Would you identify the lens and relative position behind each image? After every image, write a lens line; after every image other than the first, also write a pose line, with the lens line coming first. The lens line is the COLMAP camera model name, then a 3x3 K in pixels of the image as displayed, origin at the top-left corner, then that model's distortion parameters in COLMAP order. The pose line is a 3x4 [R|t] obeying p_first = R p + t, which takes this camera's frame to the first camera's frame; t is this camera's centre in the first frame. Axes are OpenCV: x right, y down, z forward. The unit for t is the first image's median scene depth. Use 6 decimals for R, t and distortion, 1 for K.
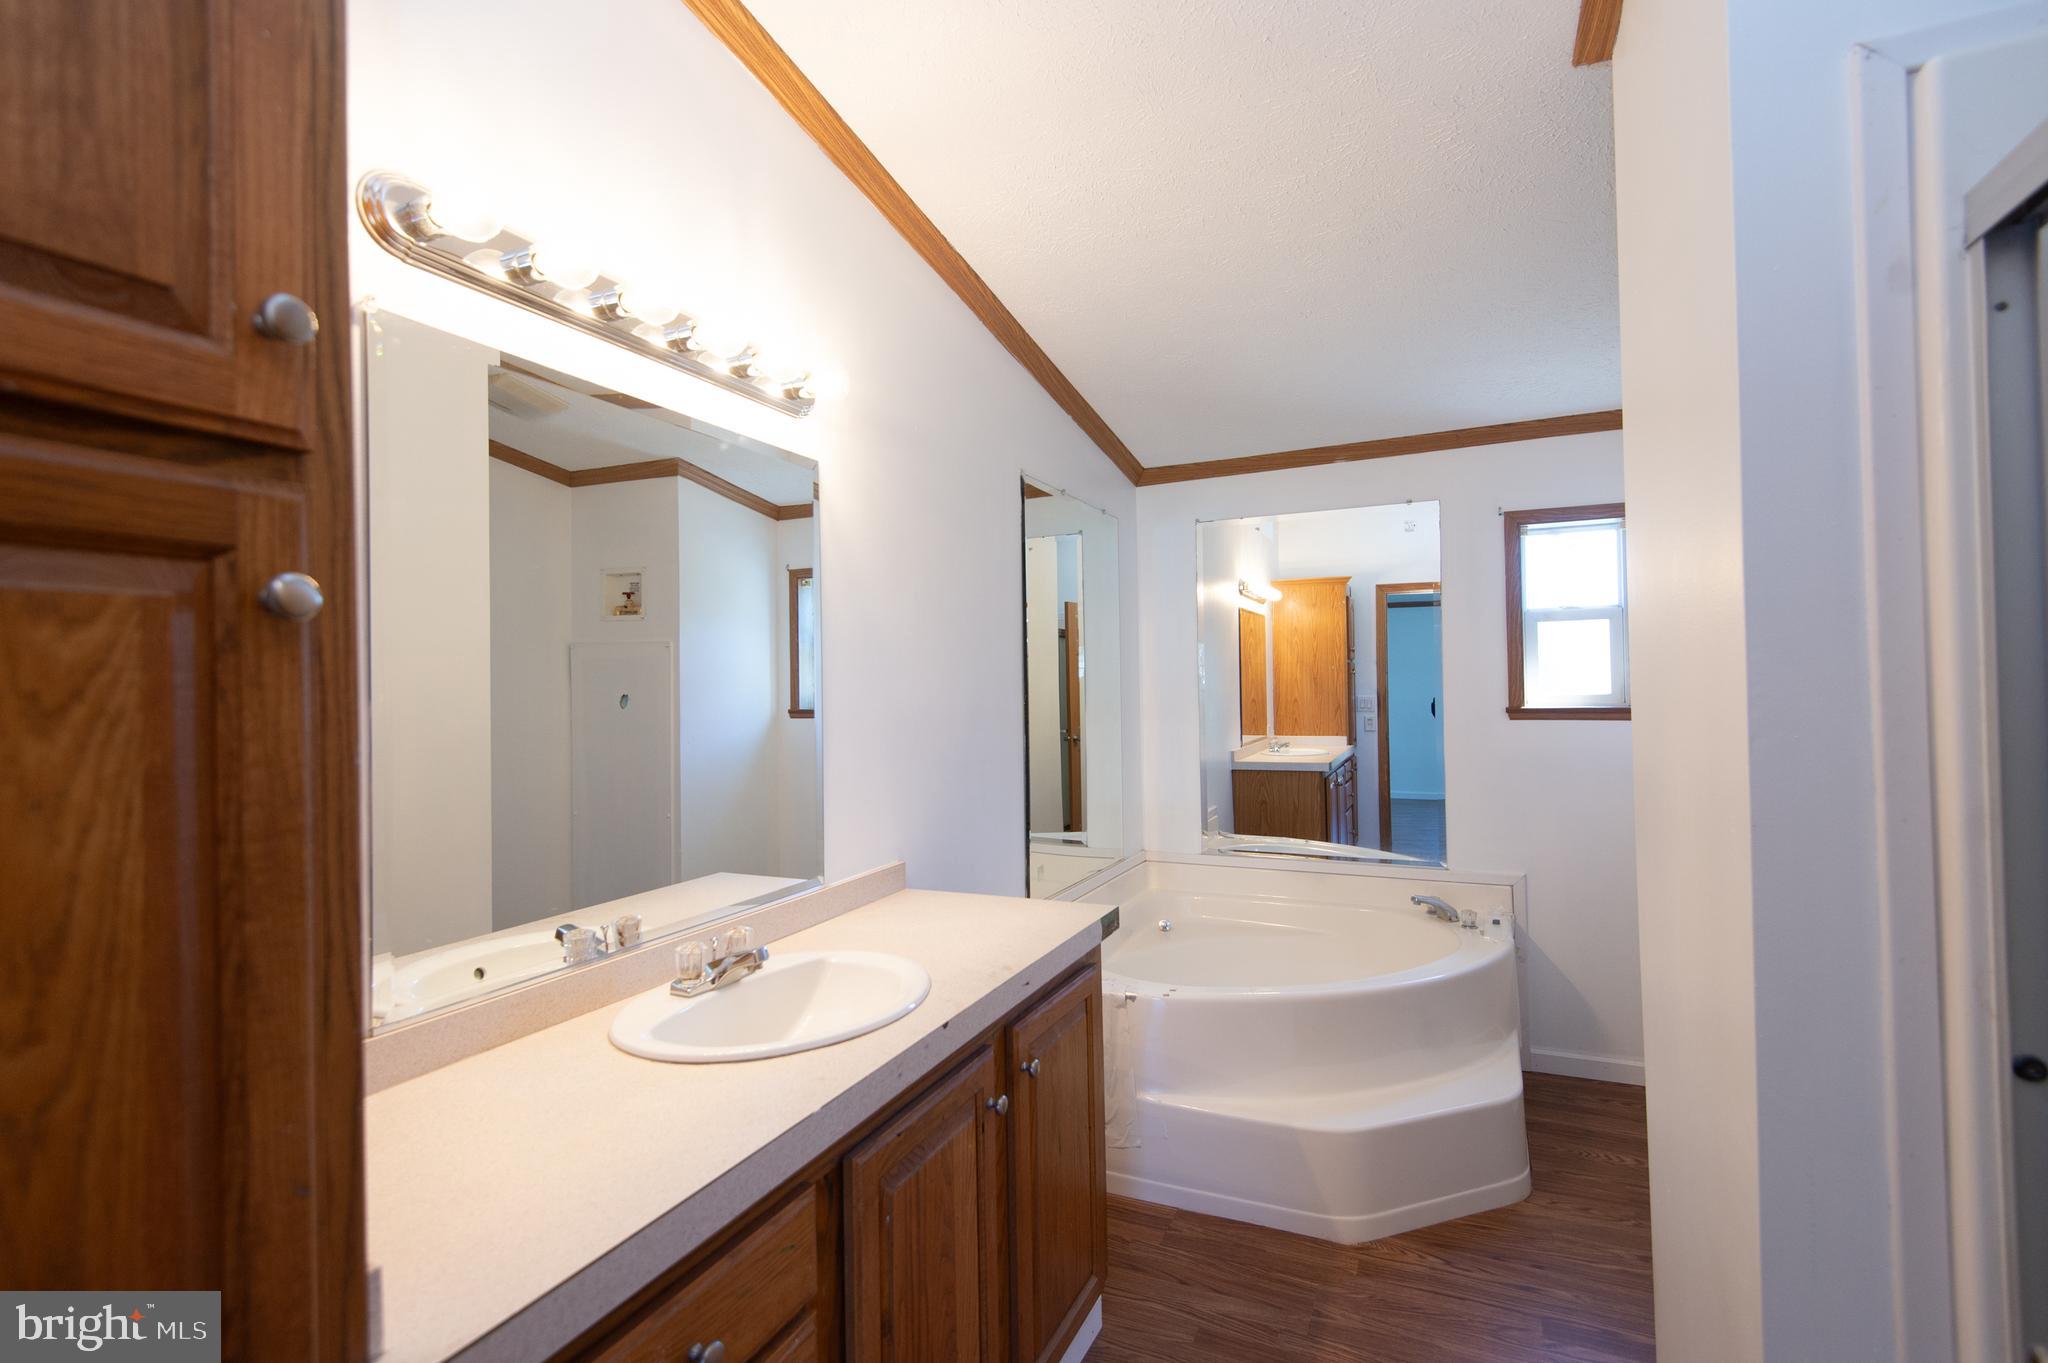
lens RADIAL K [[930.4, 0, 1024.0], [0, 930.4, 681.5], [0, 0, 1]] dist [0.029023, -0.014585]
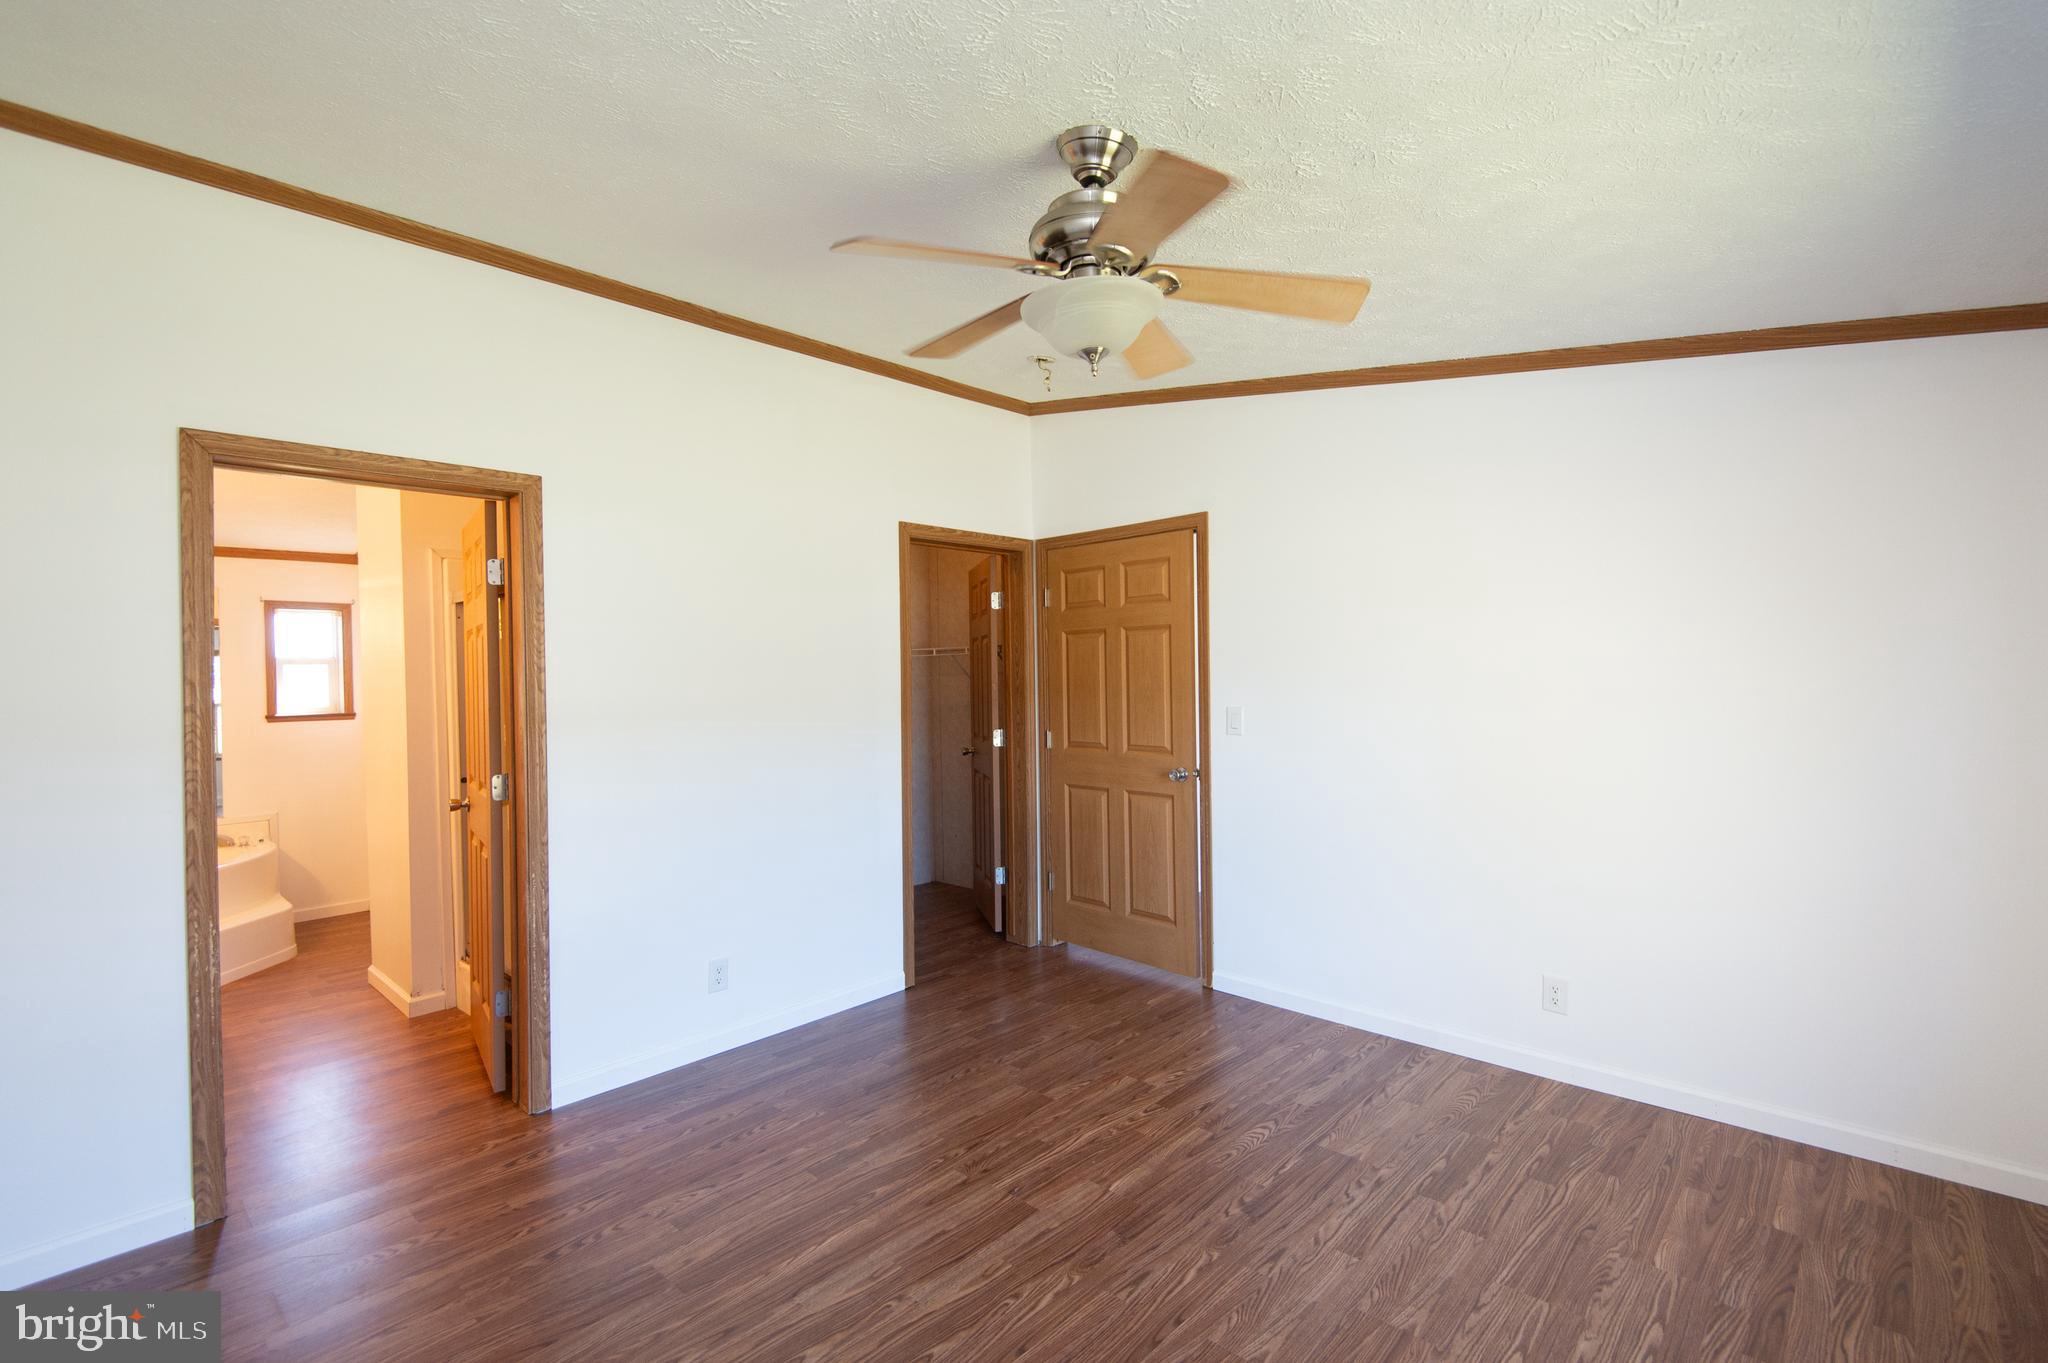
lens RADIAL K [[926.4, 0, 1024.0], [0, 926.4, 681.5], [0, 0, 1]] dist [0.049933, -0.026638]
pose [[0.315020, 0.006813, 0.949061, -0.694164], [0.006245, 0.999938, -0.009251, -0.009587], [-0.949064, 0.008841, 0.314958, -0.863456]]
